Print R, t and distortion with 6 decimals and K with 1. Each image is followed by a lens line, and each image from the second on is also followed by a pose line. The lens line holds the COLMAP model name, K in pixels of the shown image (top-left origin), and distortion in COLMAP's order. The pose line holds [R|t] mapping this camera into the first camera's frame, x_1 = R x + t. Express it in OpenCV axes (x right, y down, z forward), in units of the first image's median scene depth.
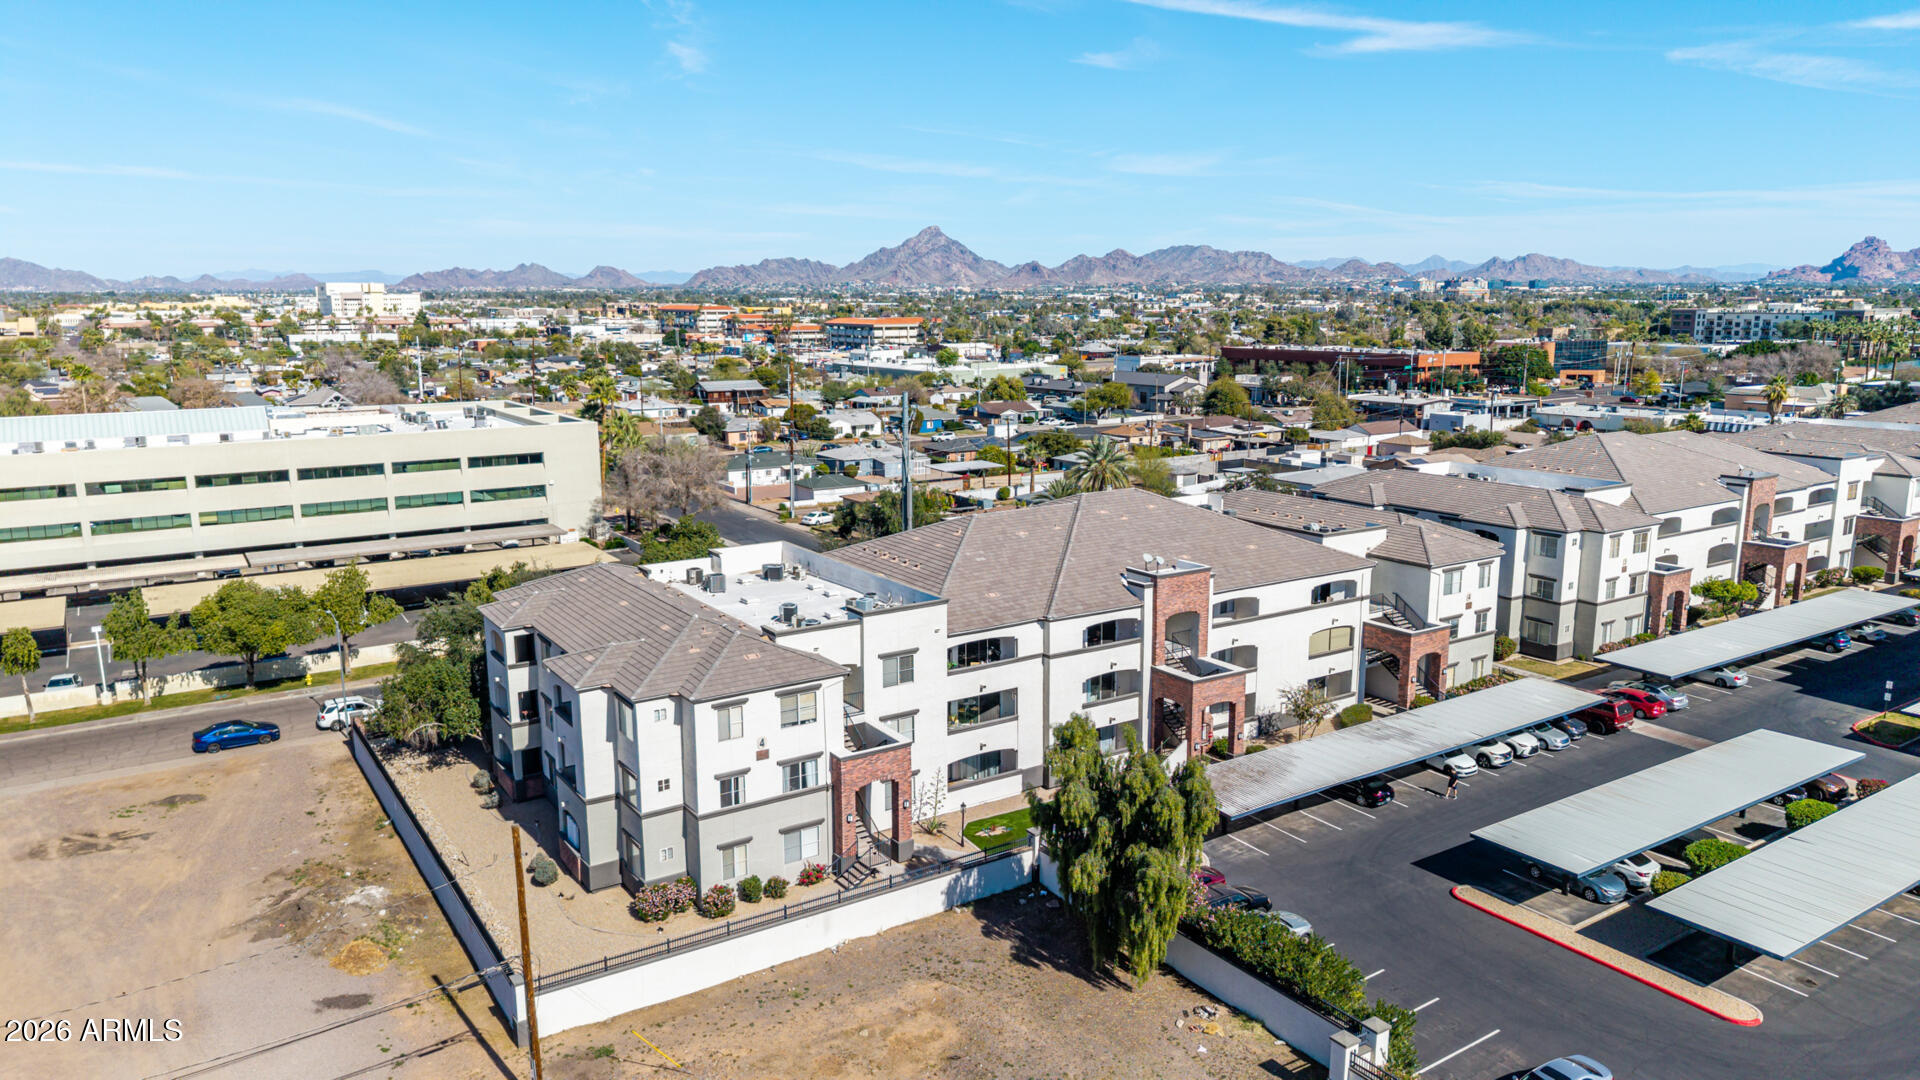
lens RADIAL K [[1287.1, 0, 975.9], [0, 1287.1, 544.8], [0, 0, 1]] dist [0.021222, -0.021065]
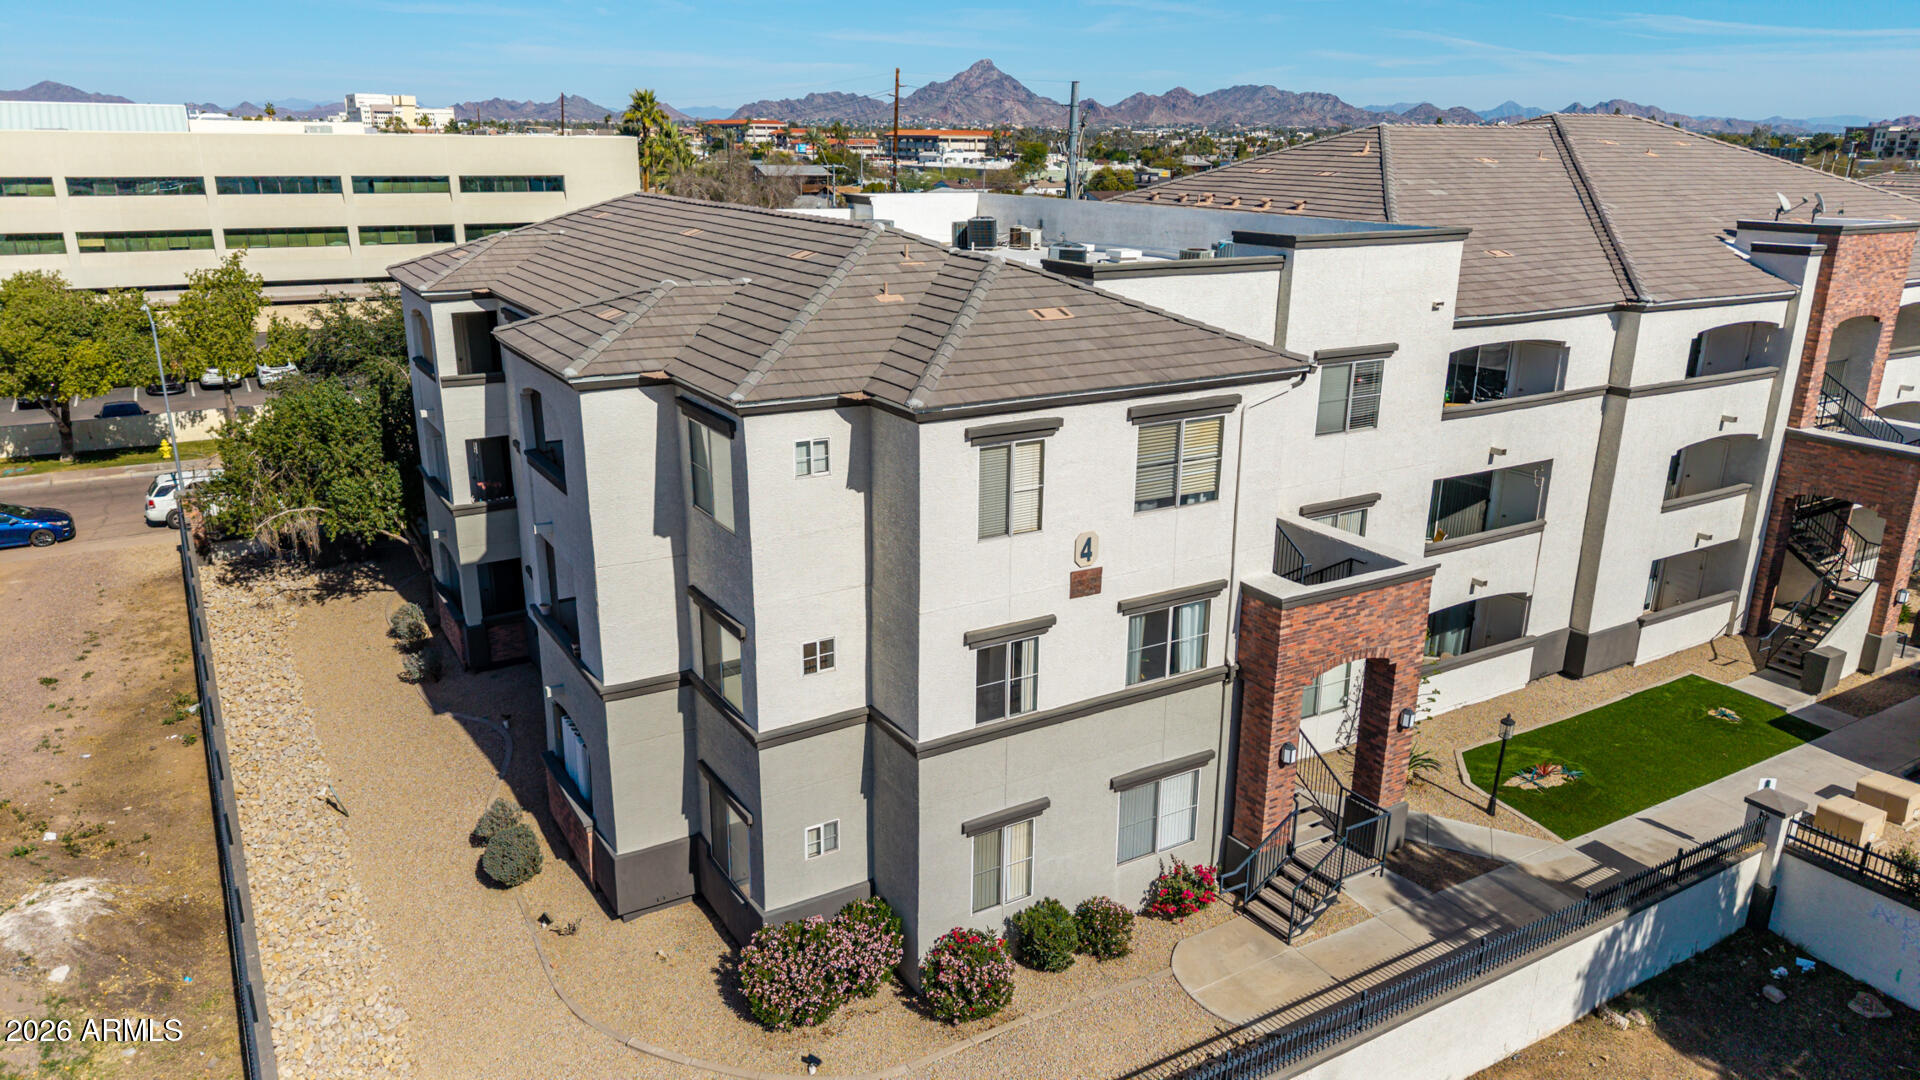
lens RADIAL K [[1287.1, 0, 967.0], [0, 1287.1, 548.8], [0, 0, 1]] dist [0.021222, -0.021065]
pose [[0.998975, 0.026437, -0.036748, -0.178232], [-0.021966, 0.992871, 0.117149, 0.107820], [0.039583, -0.116222, 0.992434, 0.616817]]
